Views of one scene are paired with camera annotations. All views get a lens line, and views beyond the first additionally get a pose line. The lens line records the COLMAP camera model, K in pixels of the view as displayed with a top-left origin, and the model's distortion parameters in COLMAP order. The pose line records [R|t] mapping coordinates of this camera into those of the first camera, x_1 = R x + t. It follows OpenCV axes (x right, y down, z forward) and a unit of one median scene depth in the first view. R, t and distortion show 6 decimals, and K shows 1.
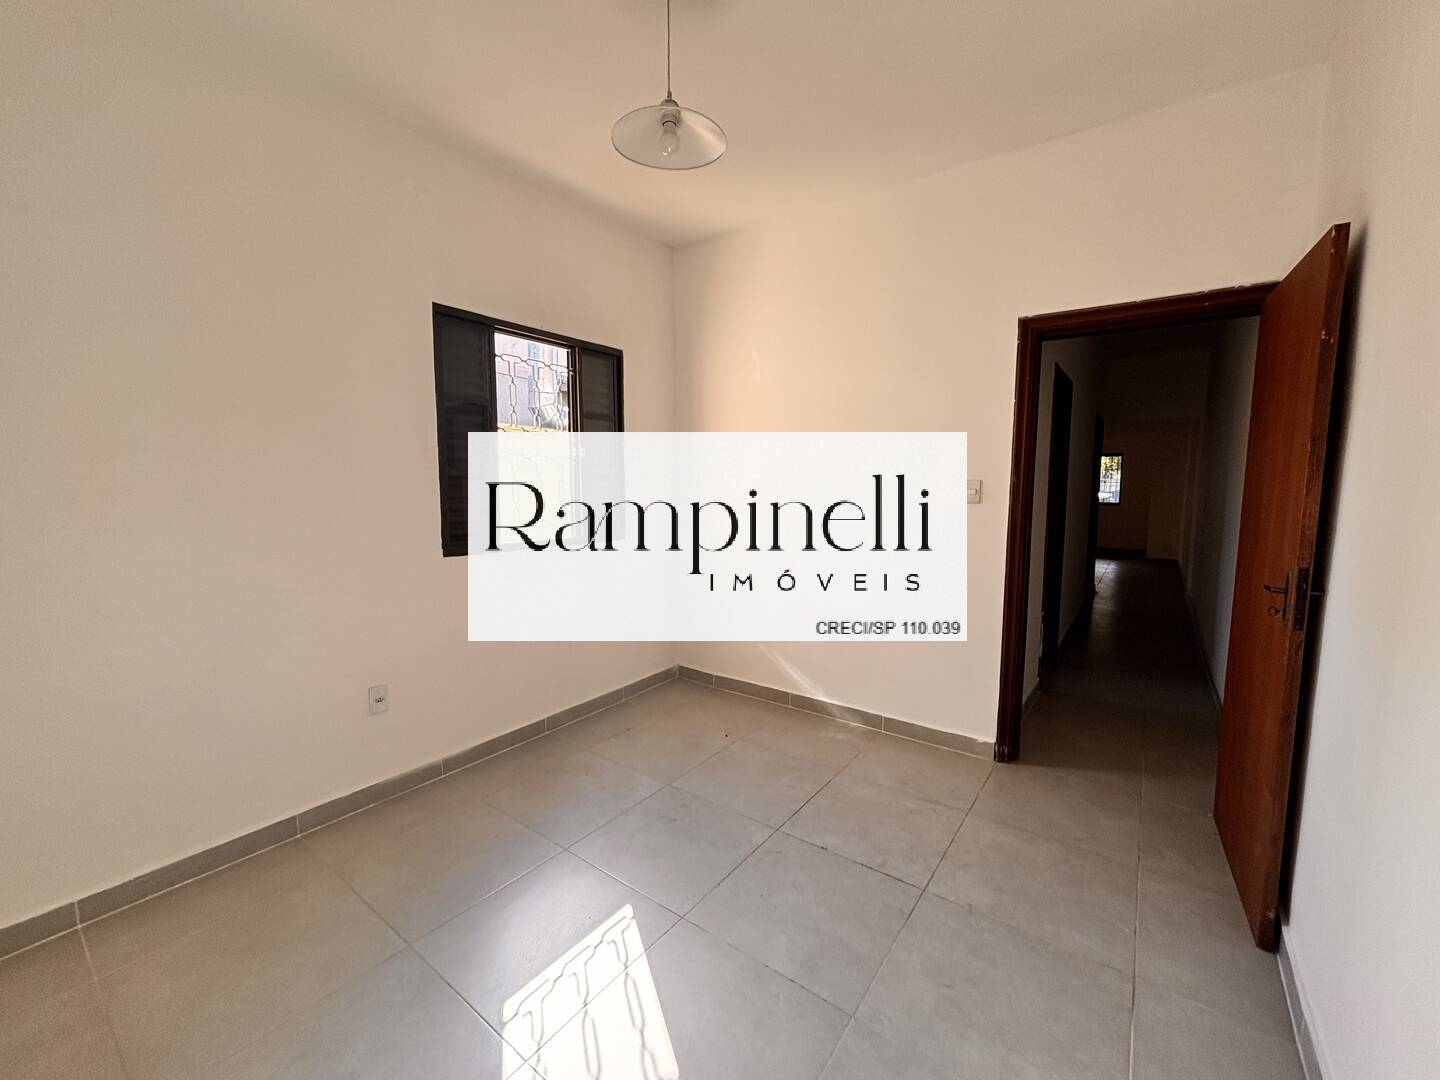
lens RADIAL K [[585.7, 0, 718.5], [0, 585.7, 535.8], [0, 0, 1]] dist [0.001257, 0.000839]
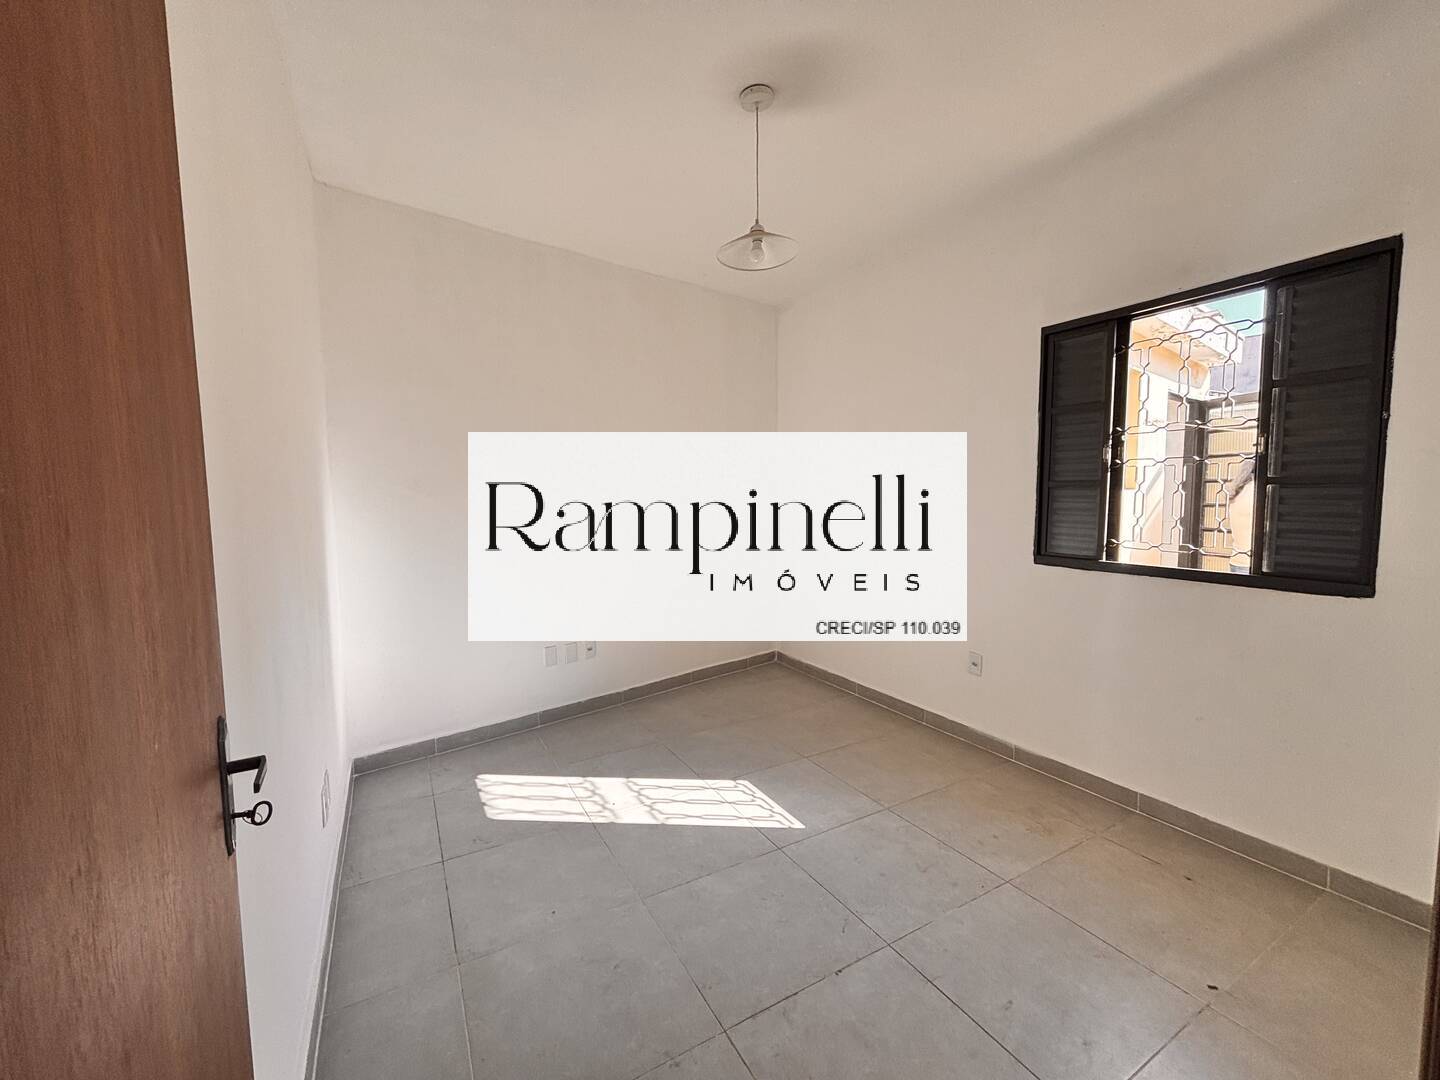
lens RADIAL K [[585.7, 0, 718.5], [0, 585.7, 535.8], [0, 0, 1]] dist [0.001257, 0.000839]
pose [[-0.404320, 0.061303, -0.912561, 0.690137], [-0.079003, 0.991681, 0.101621, -0.072373], [0.911199, 0.113182, -0.396113, 0.836777]]
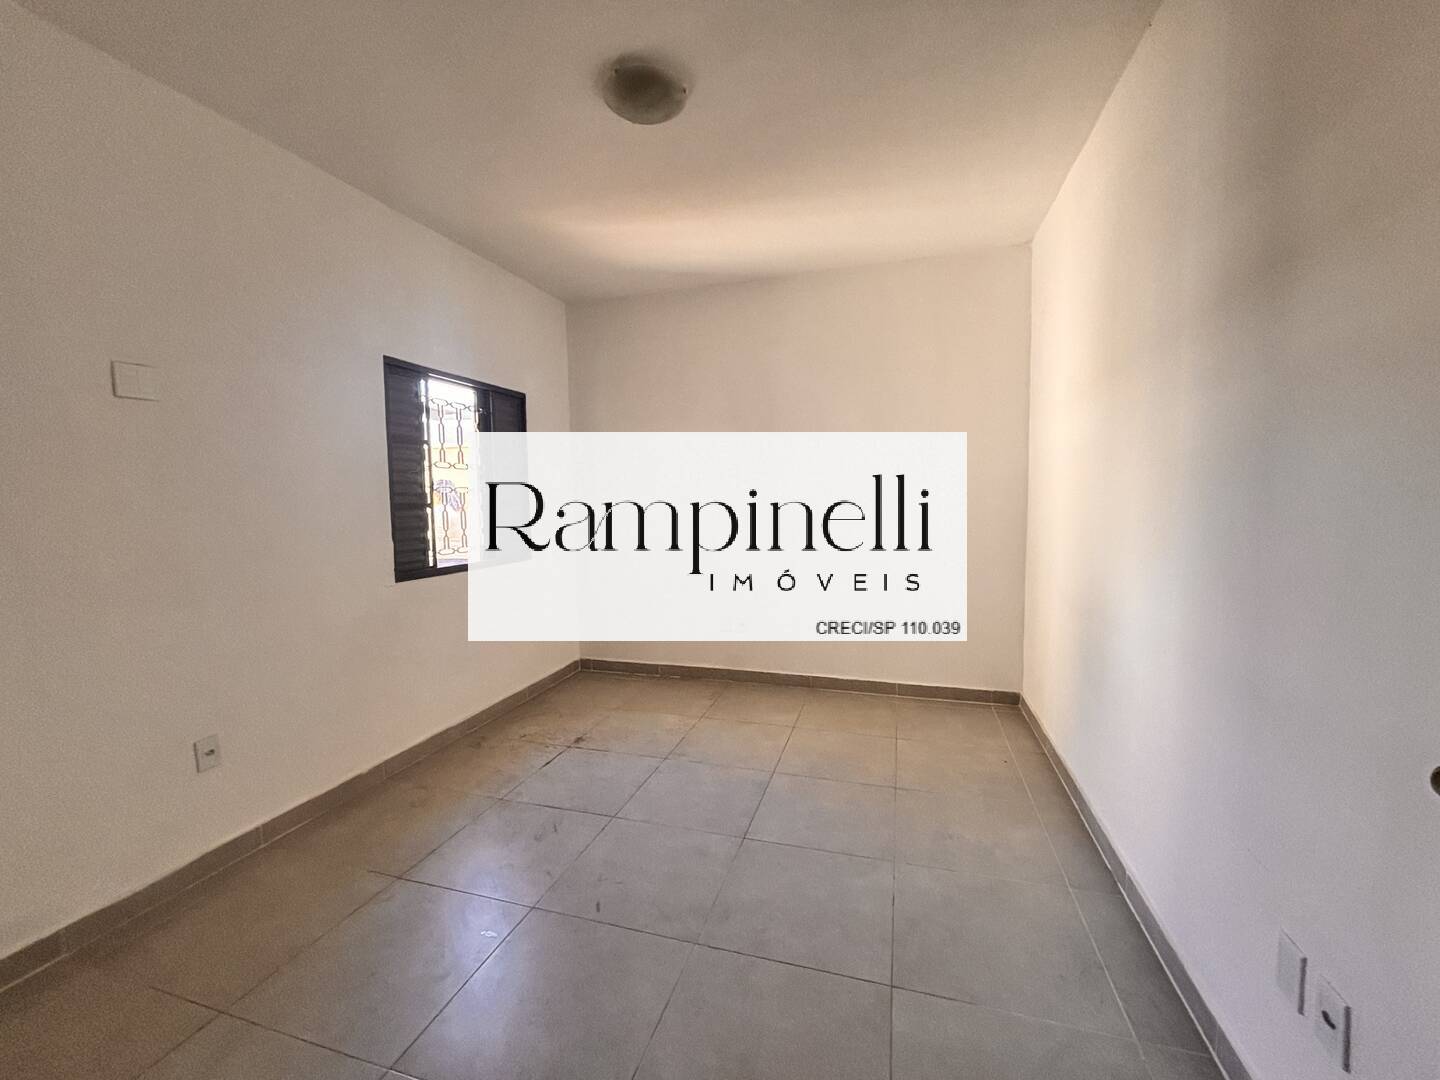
lens RADIAL K [[585.7, 0, 718.5], [0, 585.7, 535.8], [0, 0, 1]] dist [0.001257, 0.000839]
pose [[0.941224, -0.036393, 0.335817, -0.260394], [0.046513, 0.998672, -0.022139, 0.002357], [-0.334566, 0.036458, 0.941667, -0.245117]]
